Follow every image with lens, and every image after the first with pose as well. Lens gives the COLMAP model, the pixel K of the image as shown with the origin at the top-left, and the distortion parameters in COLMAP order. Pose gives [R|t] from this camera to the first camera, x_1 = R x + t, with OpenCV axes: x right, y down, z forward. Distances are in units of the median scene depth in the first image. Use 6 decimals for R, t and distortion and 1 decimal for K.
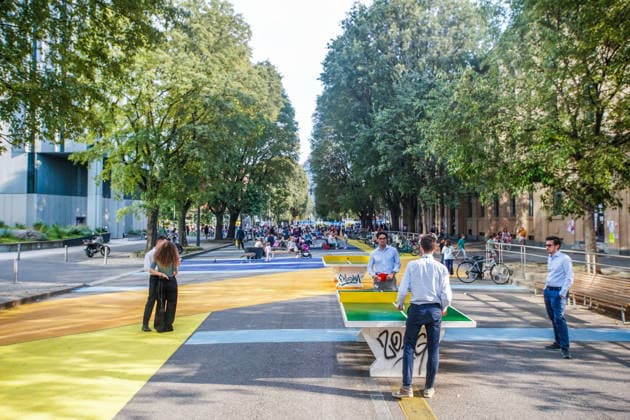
lens RADIAL K [[307.5, 0, 319.5], [0, 307.5, 207.6], [0, 0, 1]] dist [-0.070883, 0.025532]
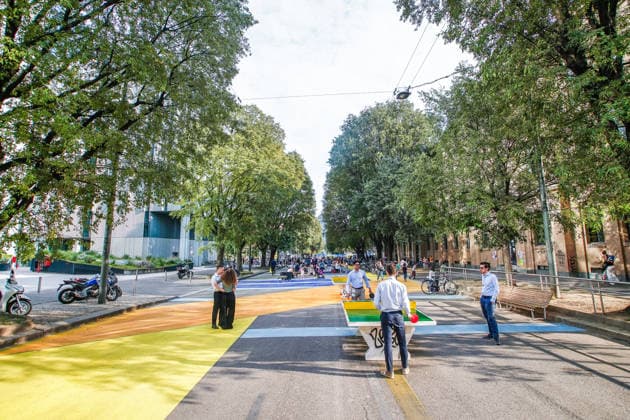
lens RADIAL K [[307.5, 0, 319.5], [0, 307.5, 207.6], [0, 0, 1]] dist [-0.070883, 0.025532]
pose [[0.999523, -0.014158, -0.027432, -0.003973], [0.010696, 0.992416, -0.122458, 0.001308], [0.028957, 0.122106, 0.992095, -0.566567]]
